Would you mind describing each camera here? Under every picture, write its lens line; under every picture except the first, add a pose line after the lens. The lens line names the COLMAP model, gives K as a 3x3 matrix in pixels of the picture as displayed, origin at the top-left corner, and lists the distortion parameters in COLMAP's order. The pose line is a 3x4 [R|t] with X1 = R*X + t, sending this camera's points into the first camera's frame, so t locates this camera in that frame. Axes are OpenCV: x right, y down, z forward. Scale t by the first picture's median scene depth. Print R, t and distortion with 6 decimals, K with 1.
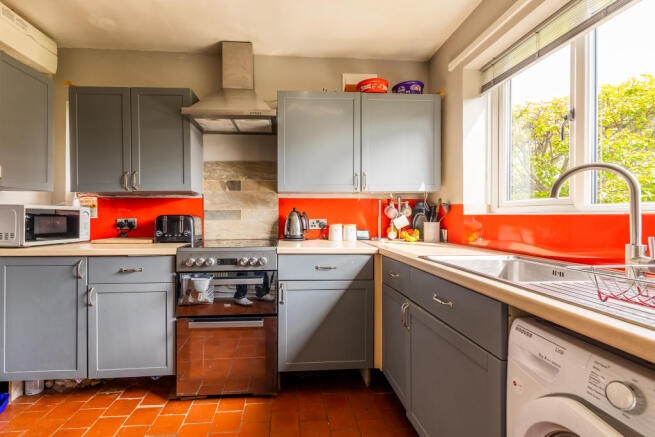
lens RADIAL K [[291.6, 0, 326.4], [0, 291.6, 215.9], [0, 0, 1]] dist [-0.001111, -0.000276]
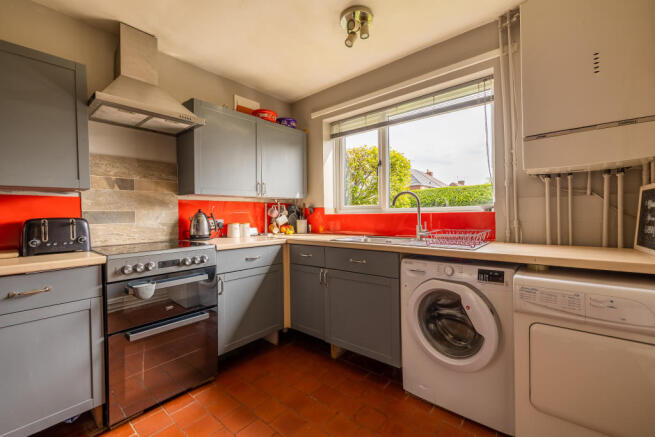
lens RADIAL K [[274.6, 0, 326.0], [0, 274.6, 216.0], [0, 0, 1]] dist [0.000140, -0.000434]
pose [[0.700581, -0.013184, 0.713452, -0.525667], [0.015729, 0.999872, 0.003032, 0.000993], [-0.713400, 0.009098, 0.700698, -0.031632]]
